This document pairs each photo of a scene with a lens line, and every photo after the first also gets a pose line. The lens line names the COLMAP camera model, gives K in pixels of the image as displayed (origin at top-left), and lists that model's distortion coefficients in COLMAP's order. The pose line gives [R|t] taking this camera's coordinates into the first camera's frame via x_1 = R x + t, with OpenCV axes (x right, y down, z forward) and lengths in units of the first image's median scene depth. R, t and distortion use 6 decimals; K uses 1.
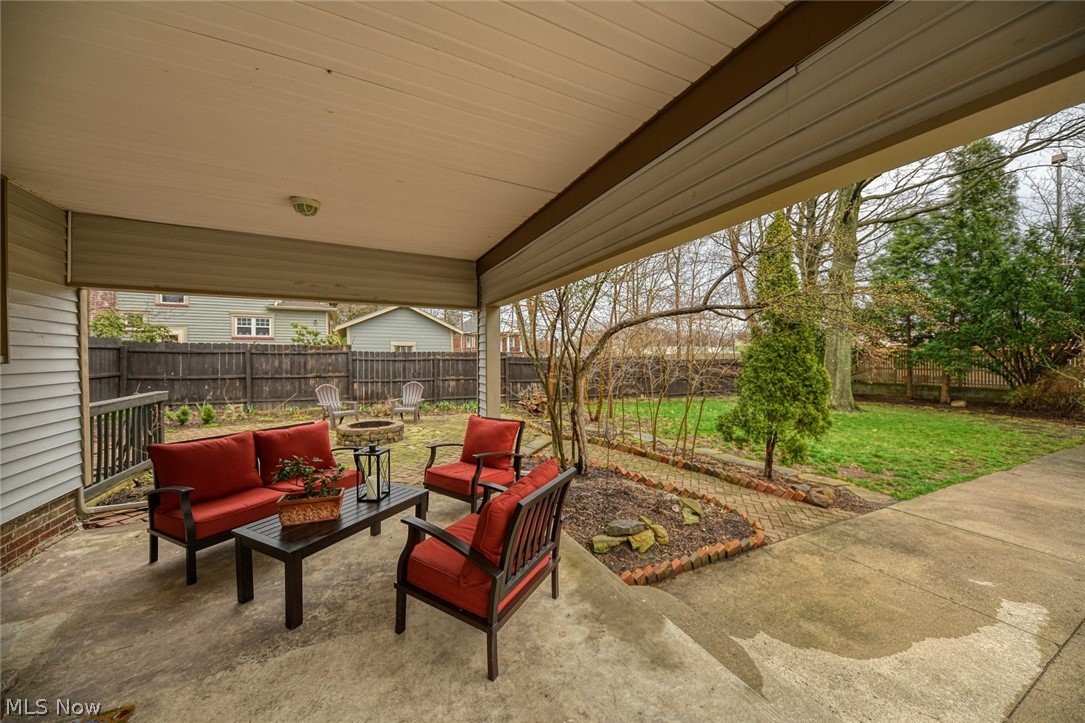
lens RADIAL K [[376.4, 0, 545.0], [0, 376.4, 358.0], [0, 0, 1]] dist [-0.000200, -0.000253]
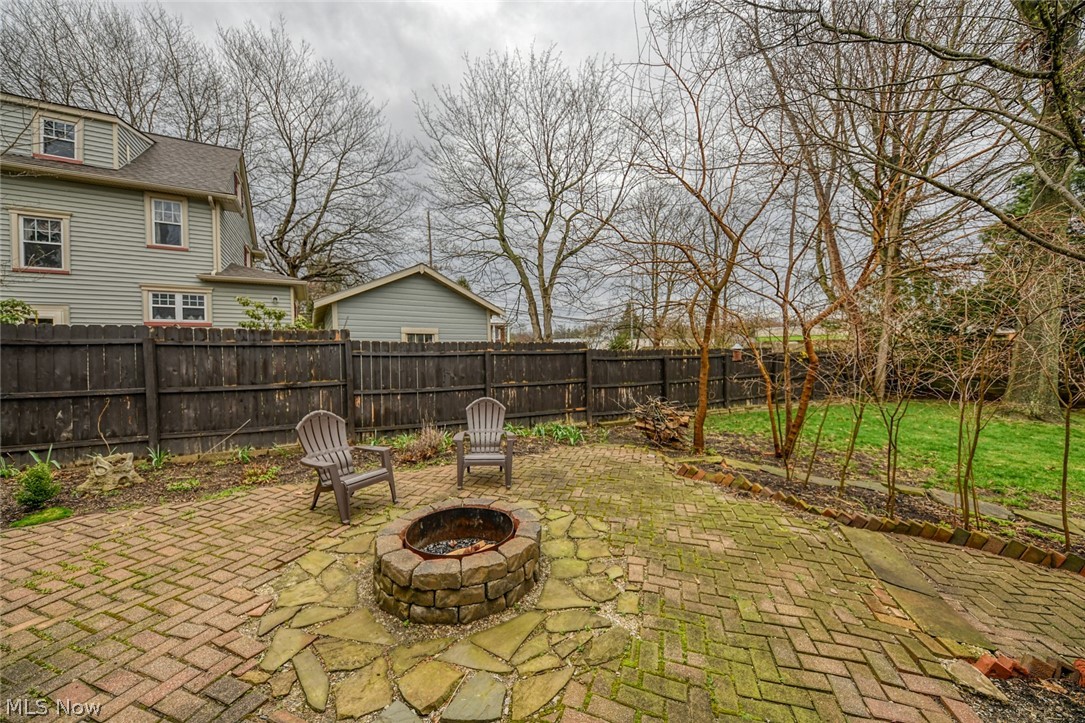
lens RADIAL K [[376.4, 0, 535.1], [0, 376.4, 358.1], [0, 0, 1]] dist [-0.000200, -0.000253]
pose [[0.997460, -0.007755, 0.070811, -0.272903], [0.006305, 0.999766, 0.020690, -0.002190], [-0.070955, -0.020191, 0.997275, 0.408730]]
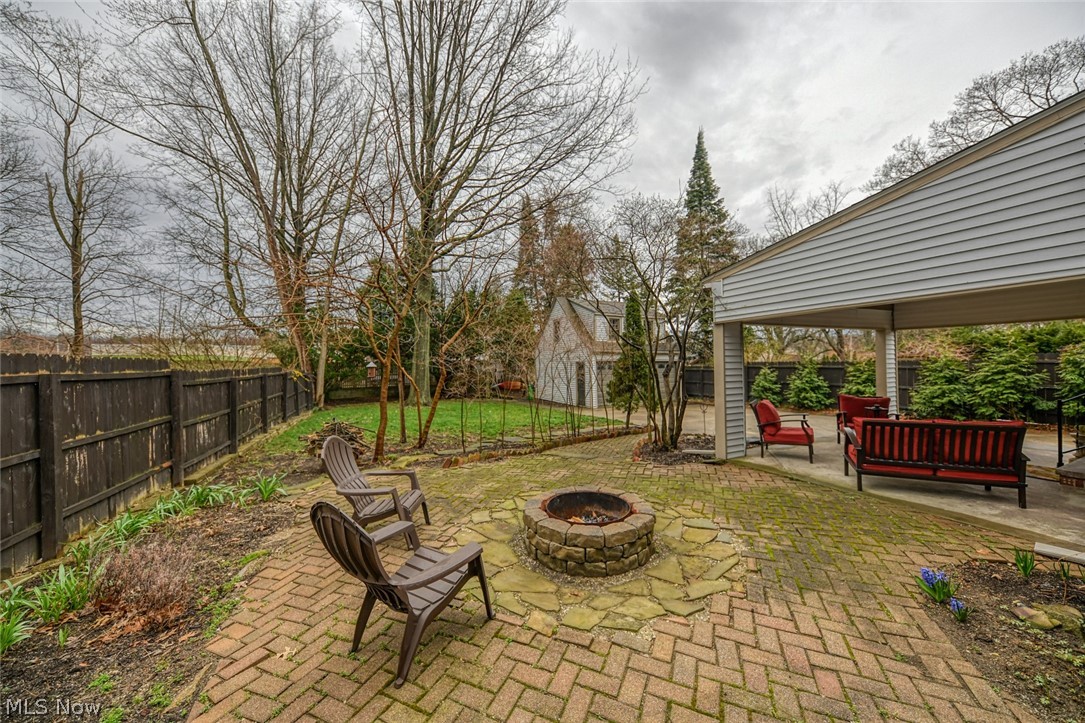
lens RADIAL K [[376.4, 0, 542.3], [0, 376.4, 361.8], [0, 0, 1]] dist [-0.000200, -0.000253]
pose [[0.027920, 0.002012, 0.999608, -0.586848], [0.021000, 0.999776, -0.002599, -0.002117], [-0.999390, 0.021064, 0.027872, 0.663093]]
